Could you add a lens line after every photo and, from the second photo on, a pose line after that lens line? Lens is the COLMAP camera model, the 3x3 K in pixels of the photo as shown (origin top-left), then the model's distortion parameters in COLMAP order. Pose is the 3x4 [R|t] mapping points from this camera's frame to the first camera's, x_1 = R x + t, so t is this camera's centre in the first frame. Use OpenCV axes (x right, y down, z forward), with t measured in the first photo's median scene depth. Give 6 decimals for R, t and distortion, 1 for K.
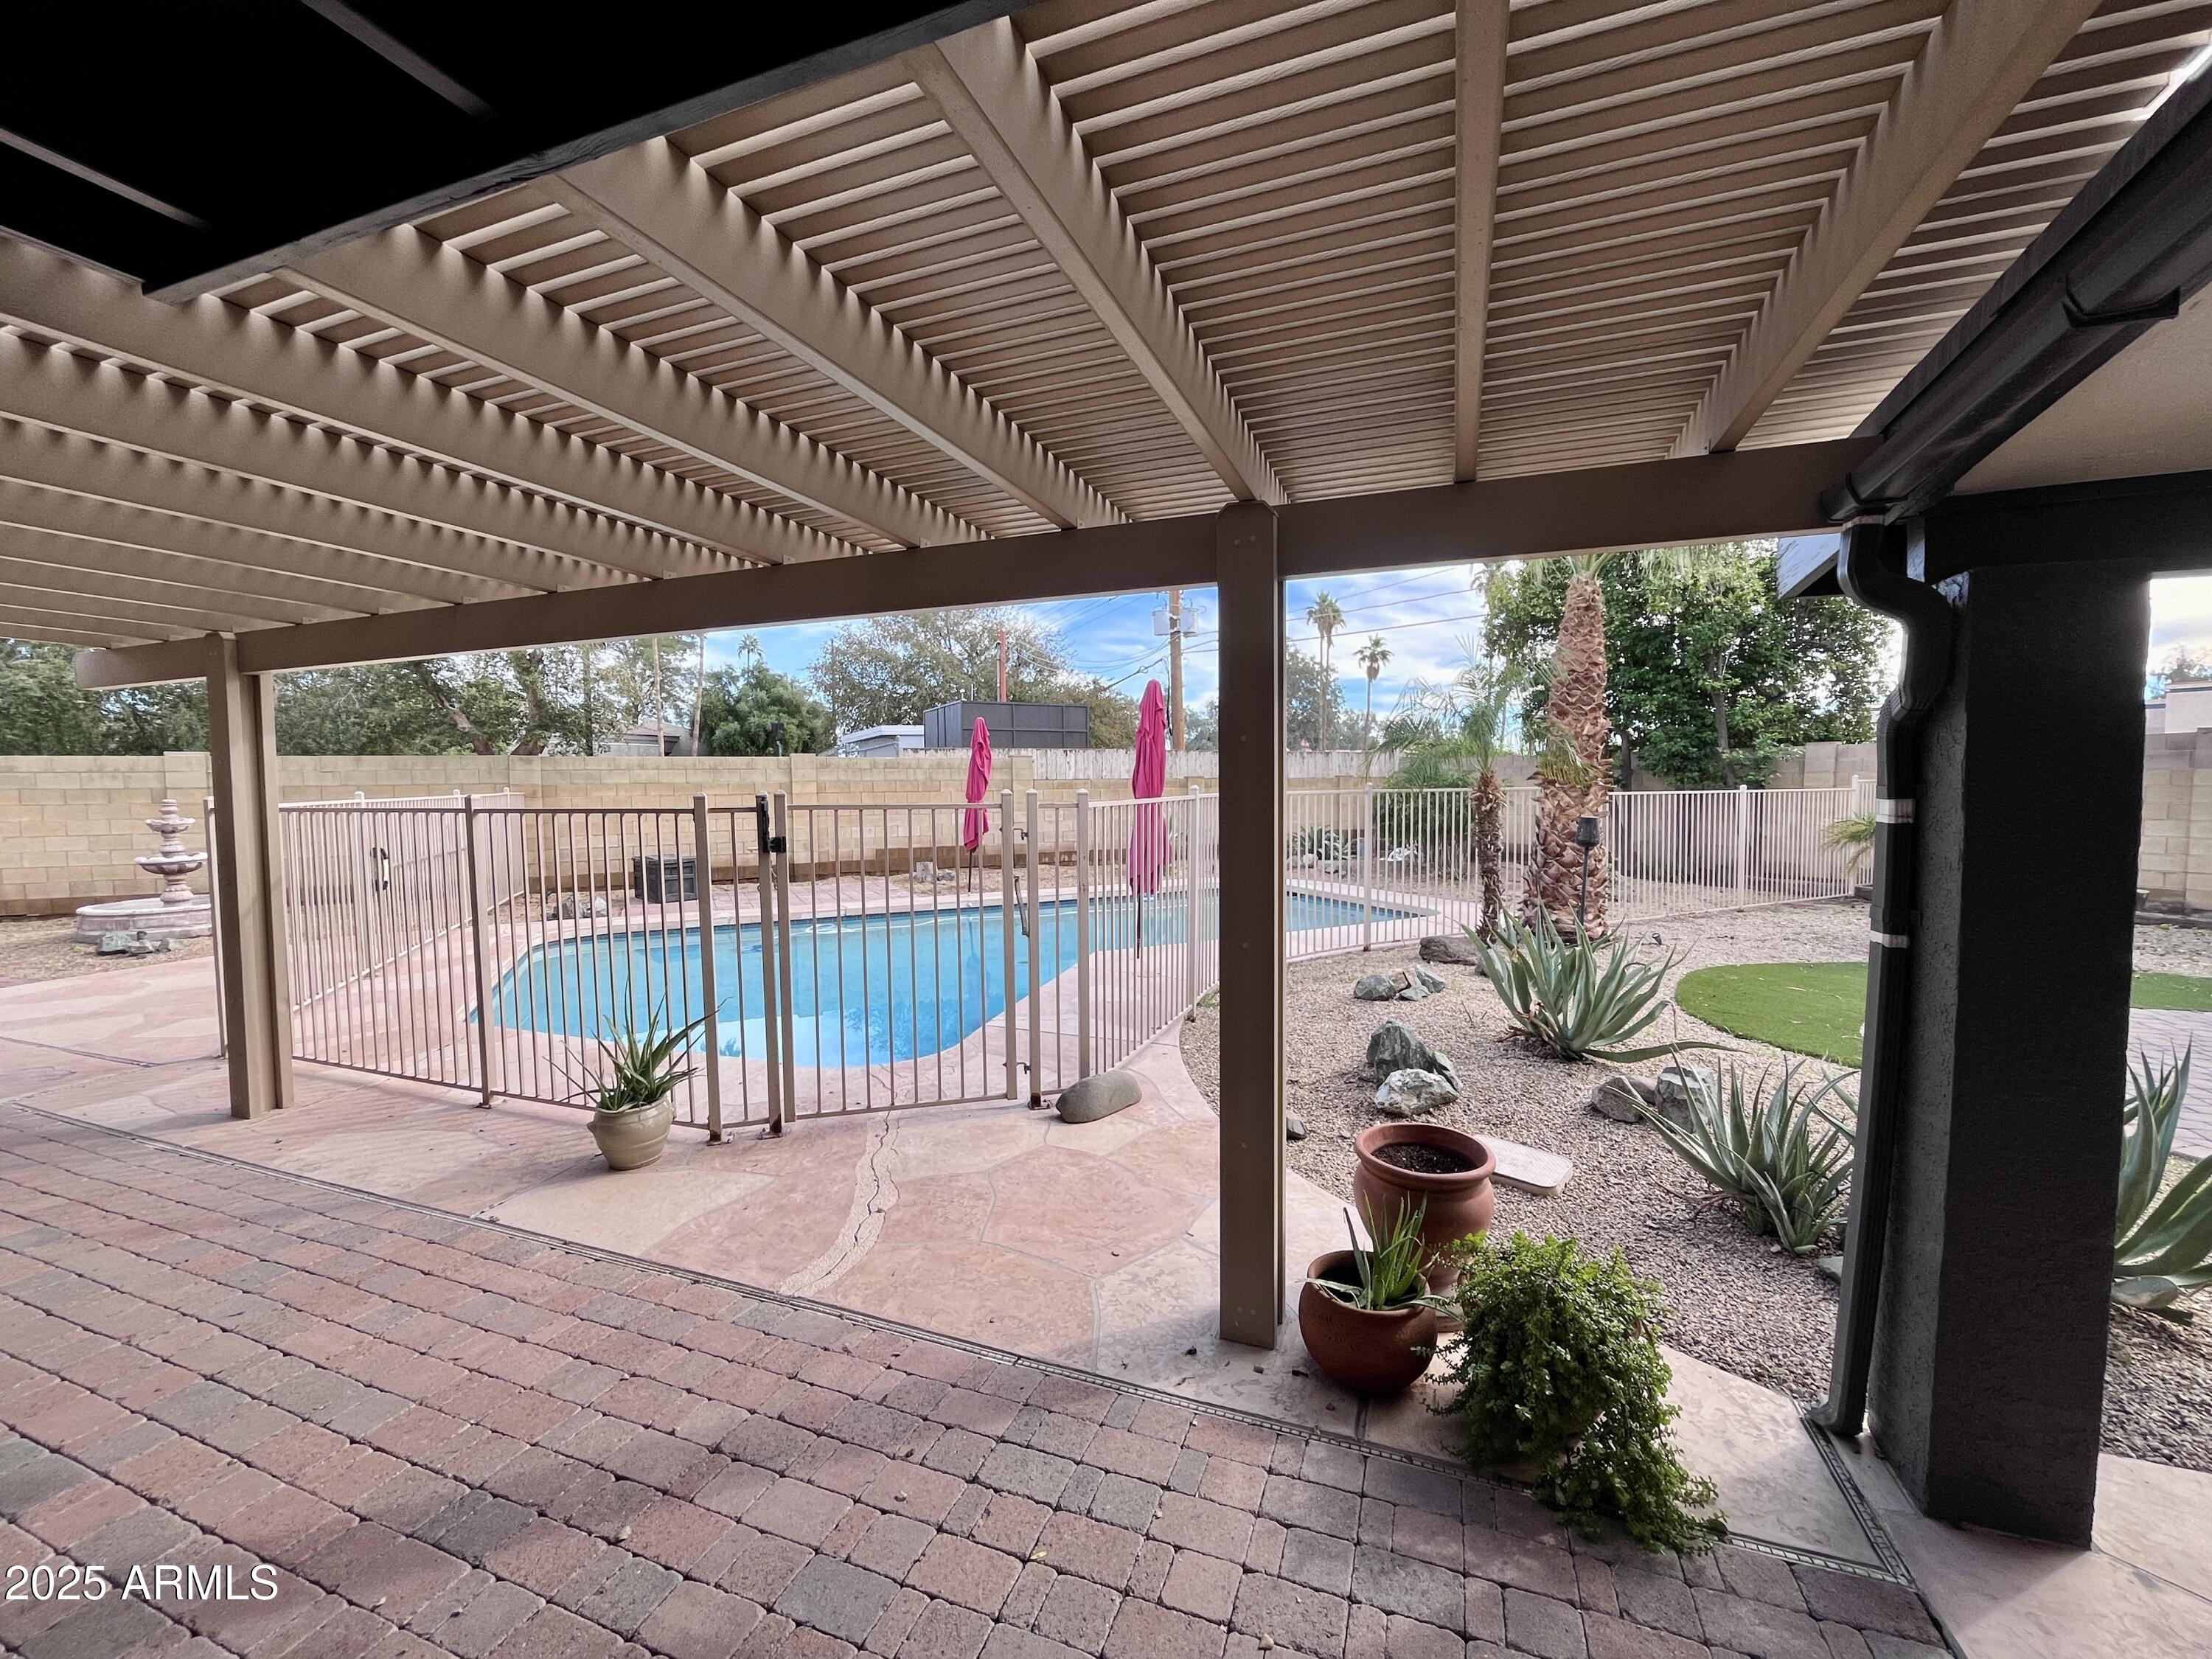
lens RADIAL K [[896.8, 0, 1113.5], [0, 896.8, 831.2], [0, 0, 1]] dist [-0.004235, -0.000410]
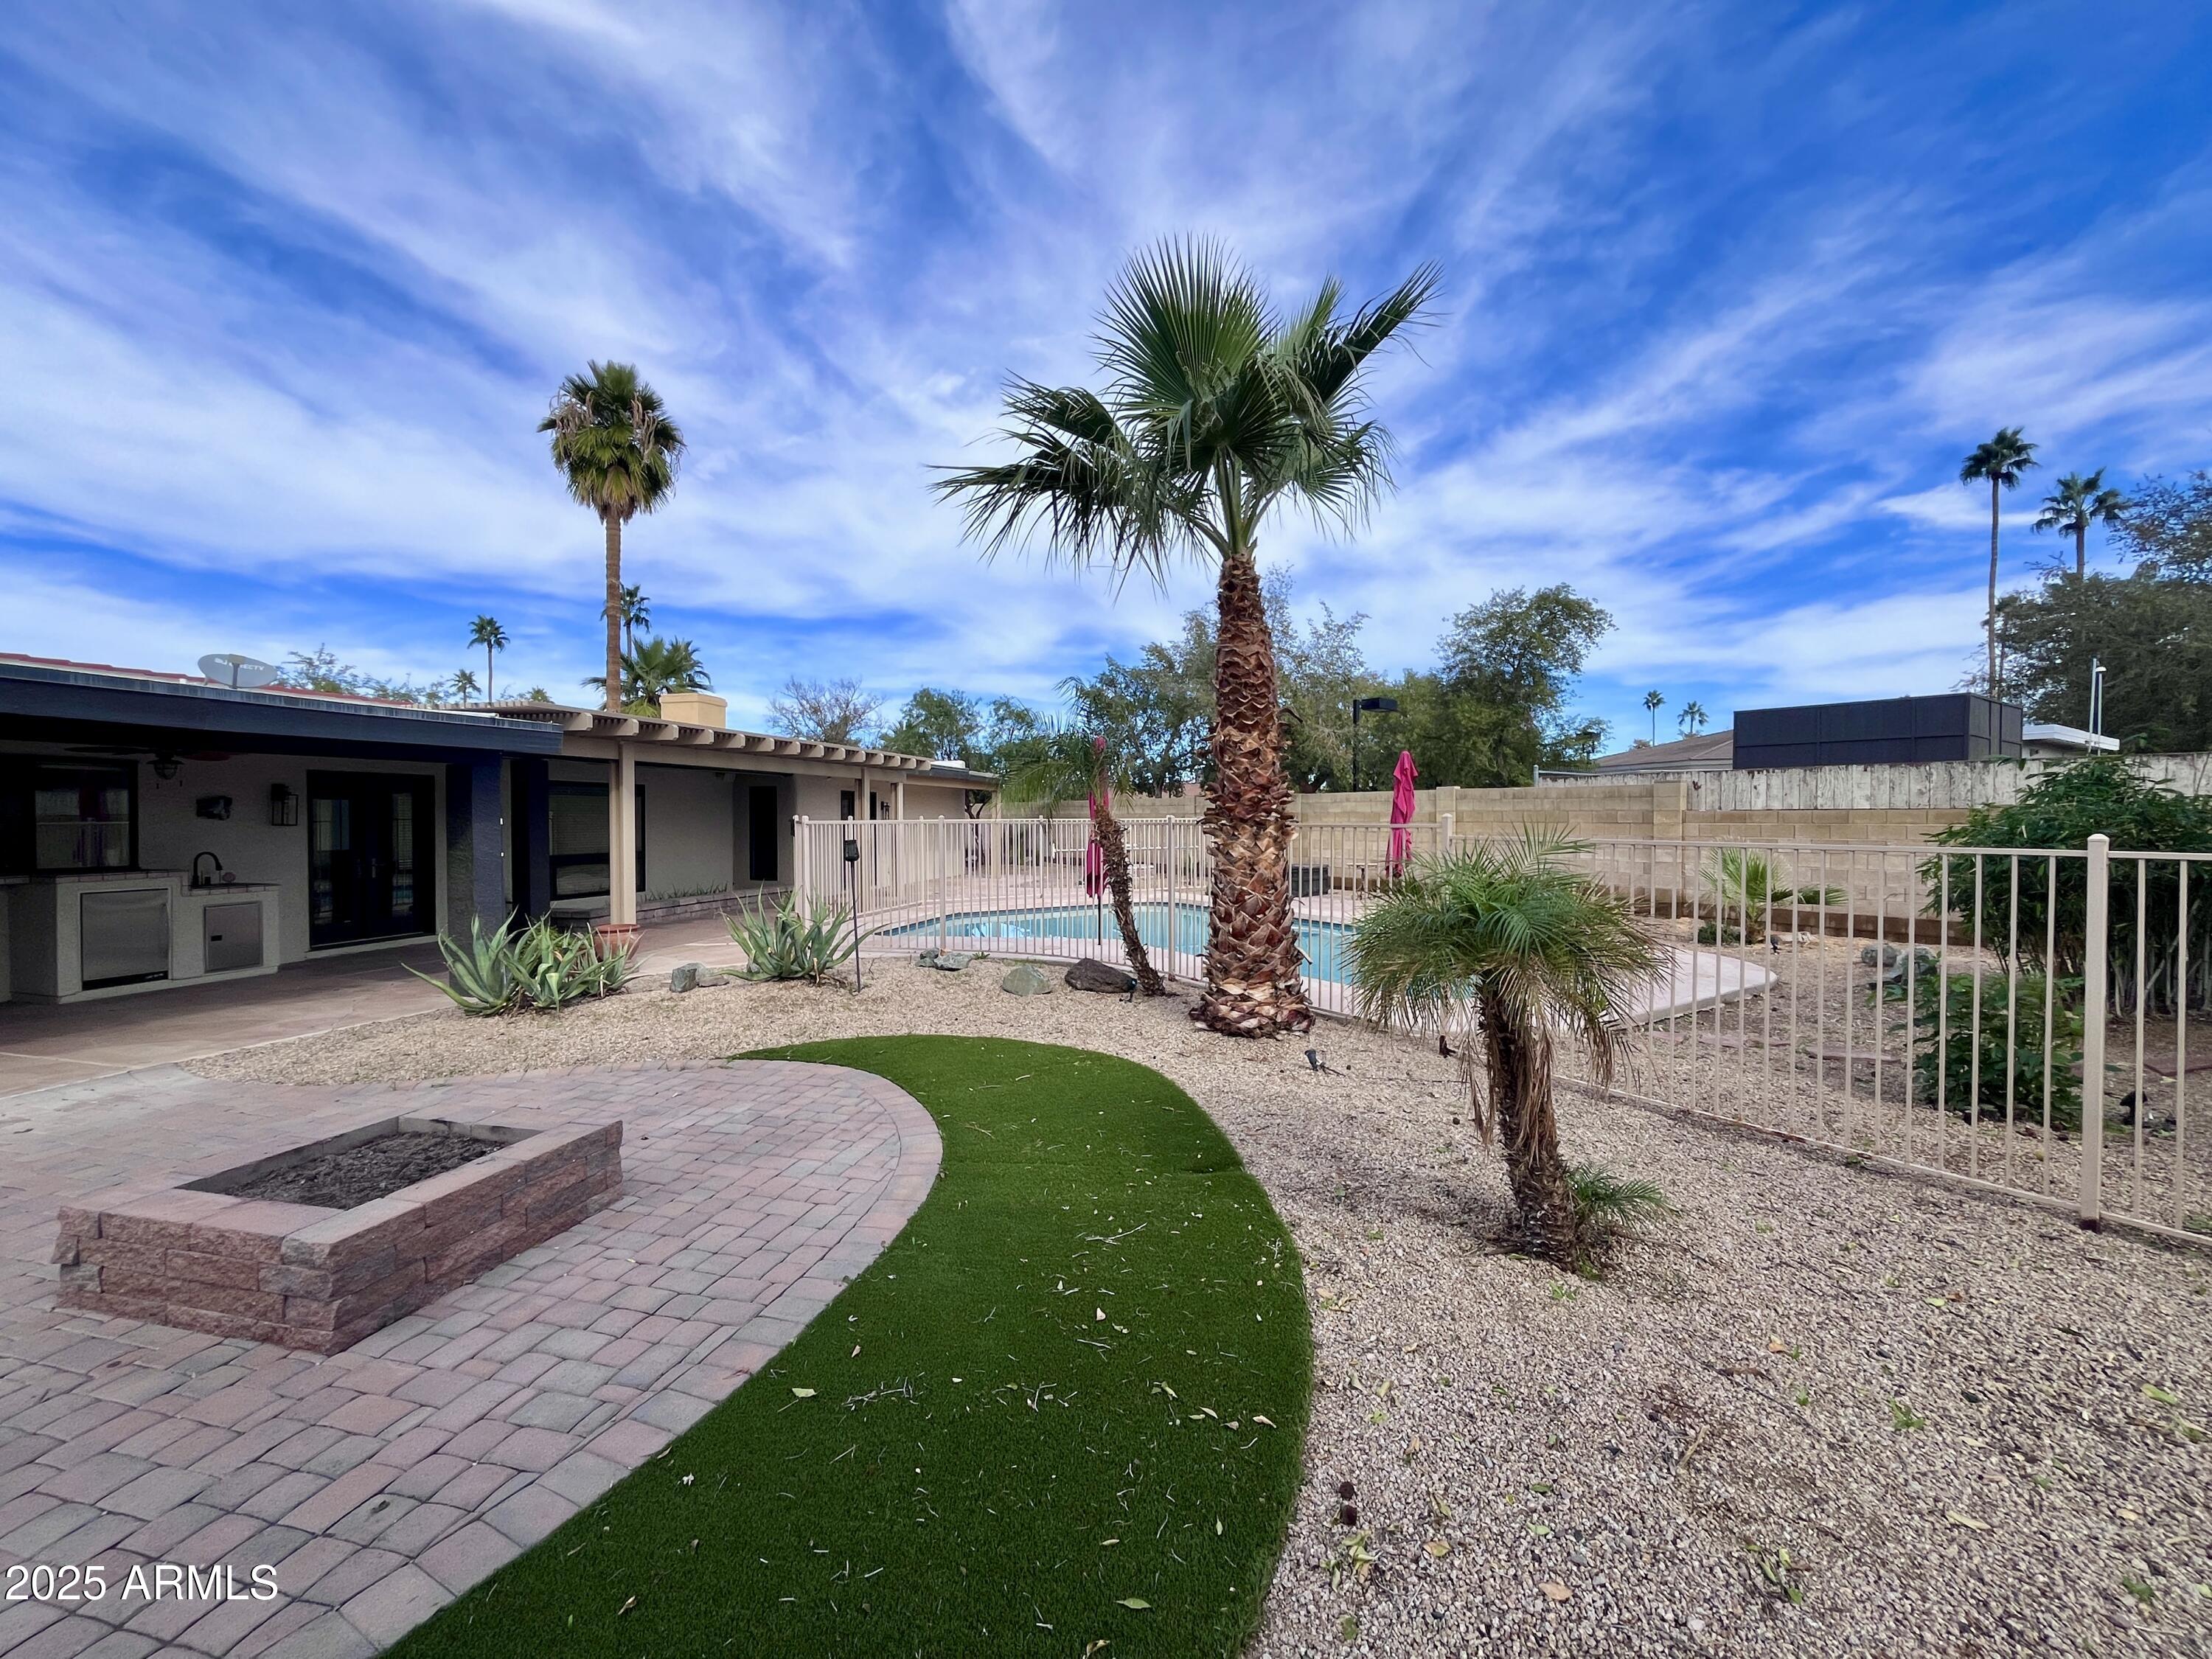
lens RADIAL K [[896.8, 0, 1111.6], [0, 896.8, 825.4], [0, 0, 1]] dist [-0.004235, -0.000410]
pose [[0.128730, 0.021240, -0.991452, 1.251226], [-0.055237, 0.998372, 0.014216, -0.054064], [0.990140, 0.052935, 0.129694, 0.781345]]
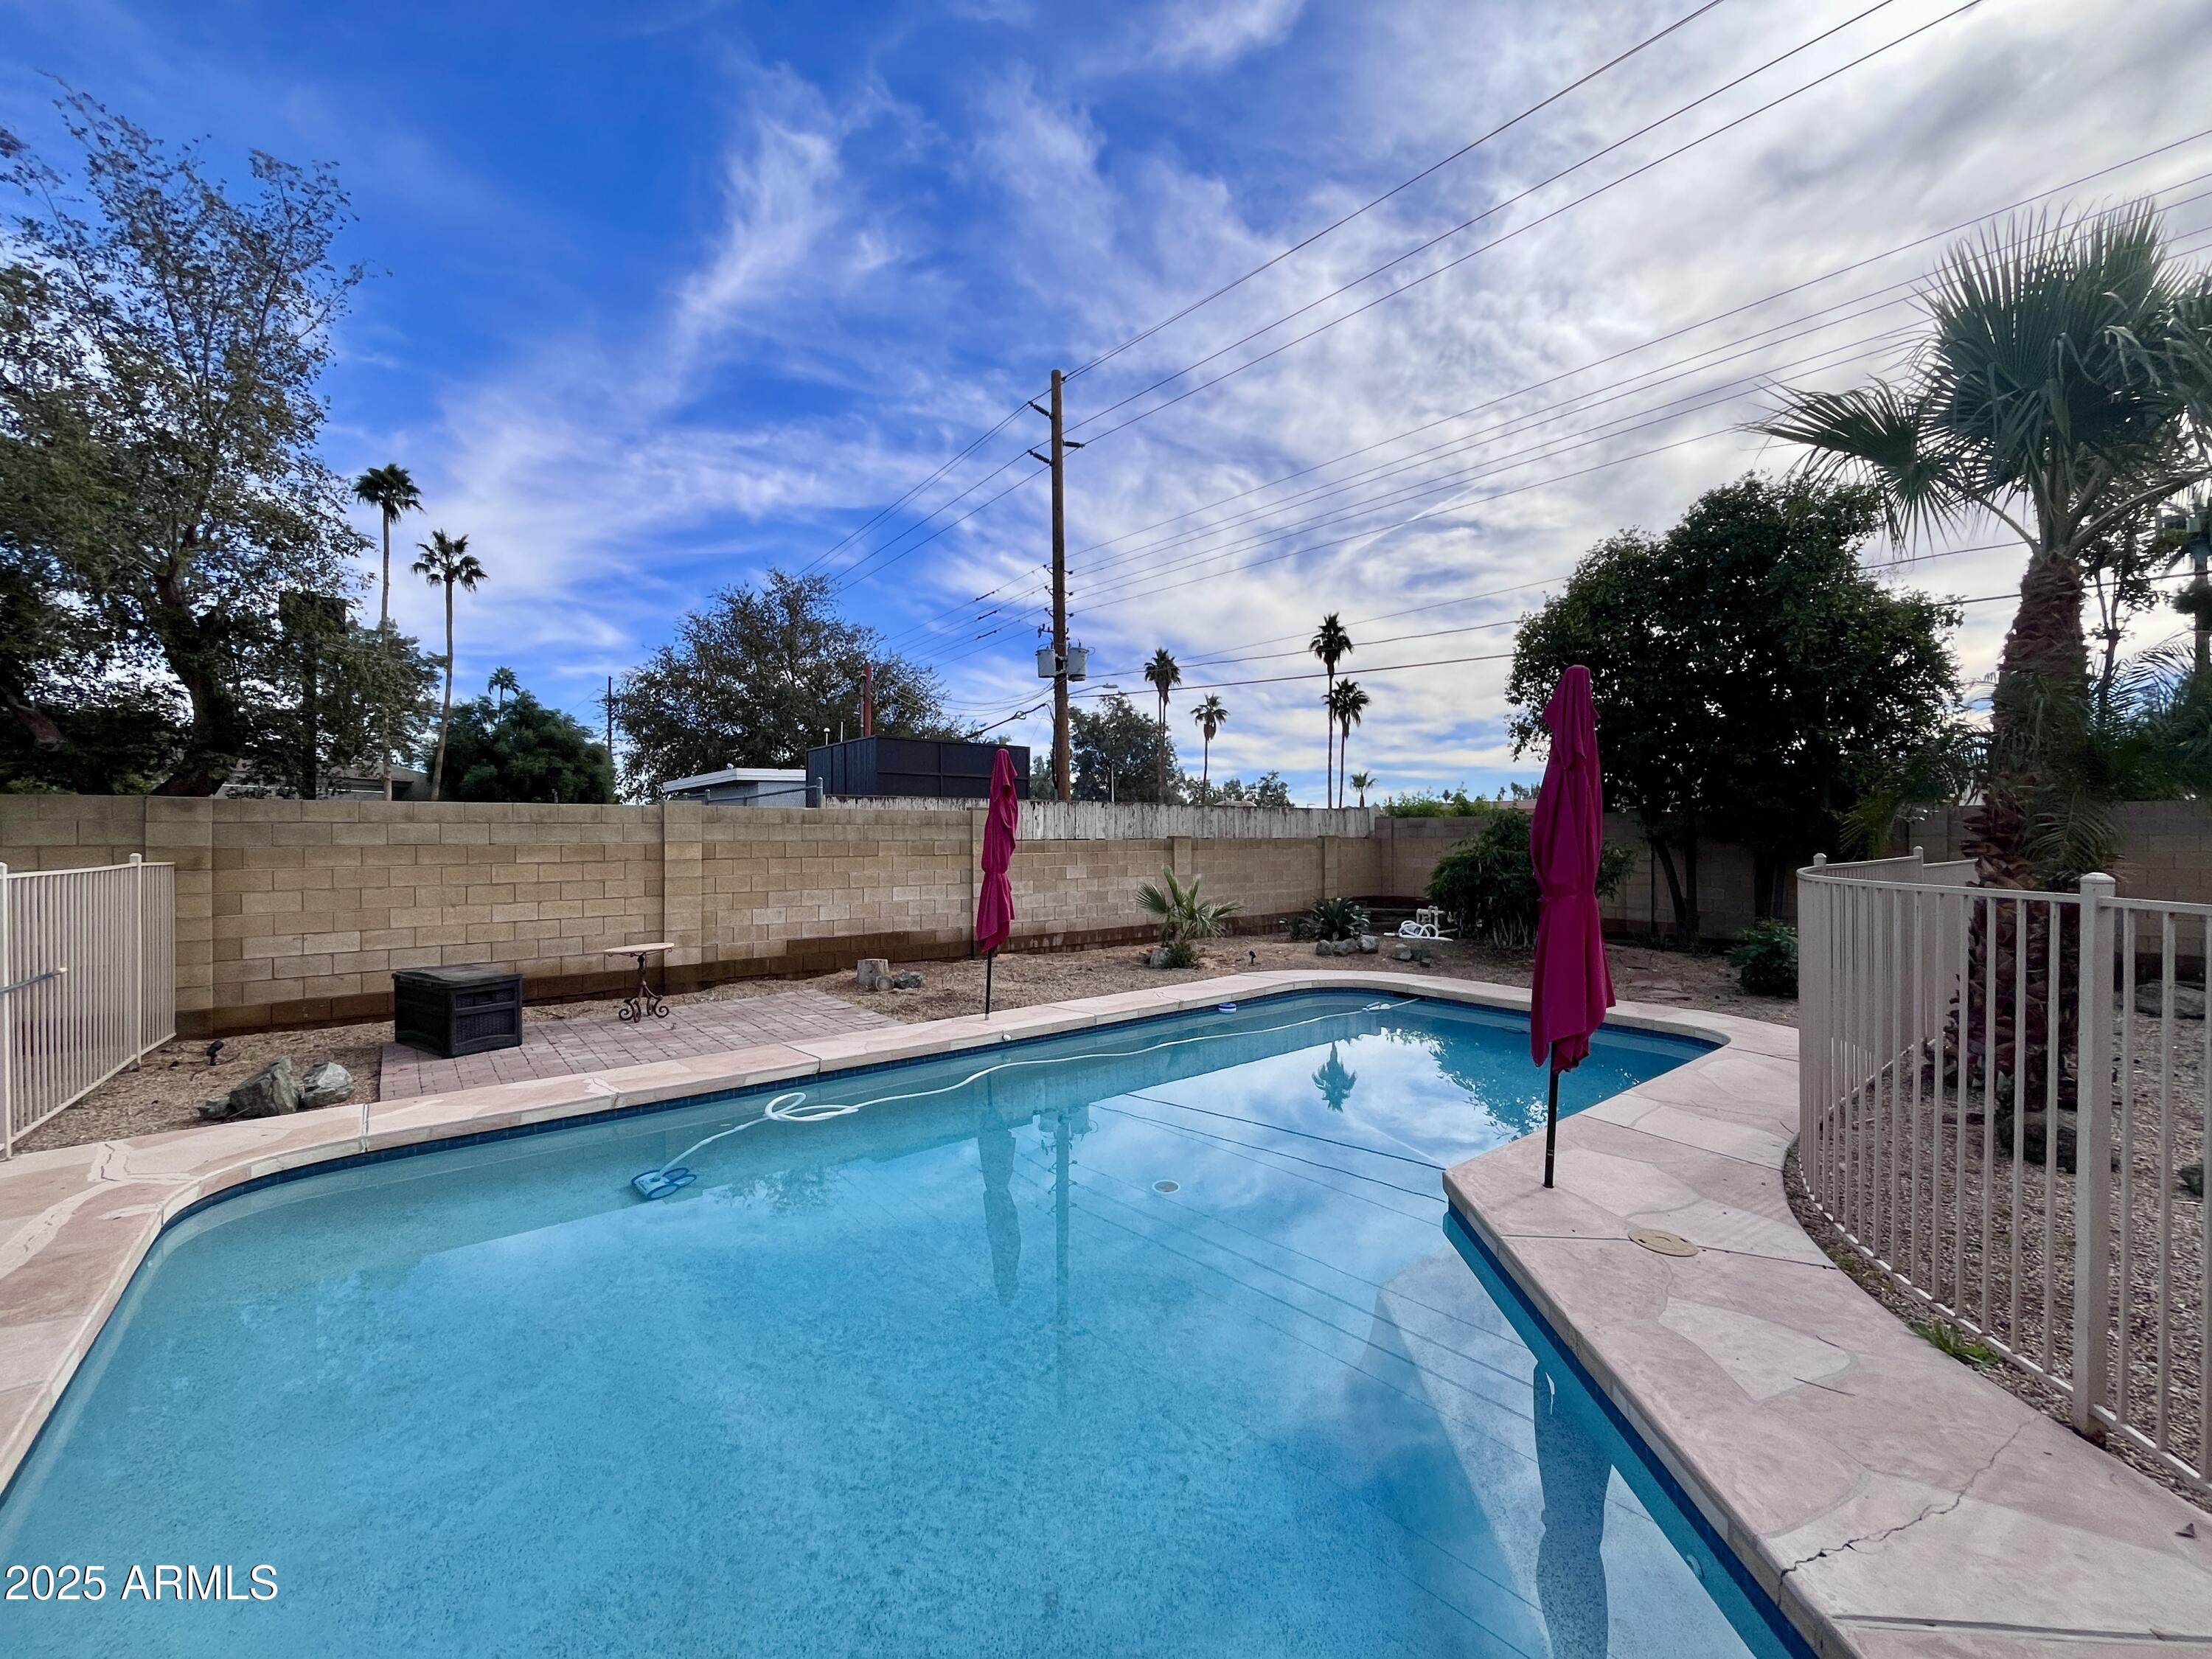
lens RADIAL K [[896.8, 0, 1119.7], [0, 896.8, 835.8], [0, 0, 1]] dist [-0.004235, -0.000410]
pose [[0.974356, 0.005229, 0.224950, -0.313620], [0.007674, 0.998376, -0.056447, -0.035415], [-0.224879, 0.056725, 0.972734, 0.485891]]
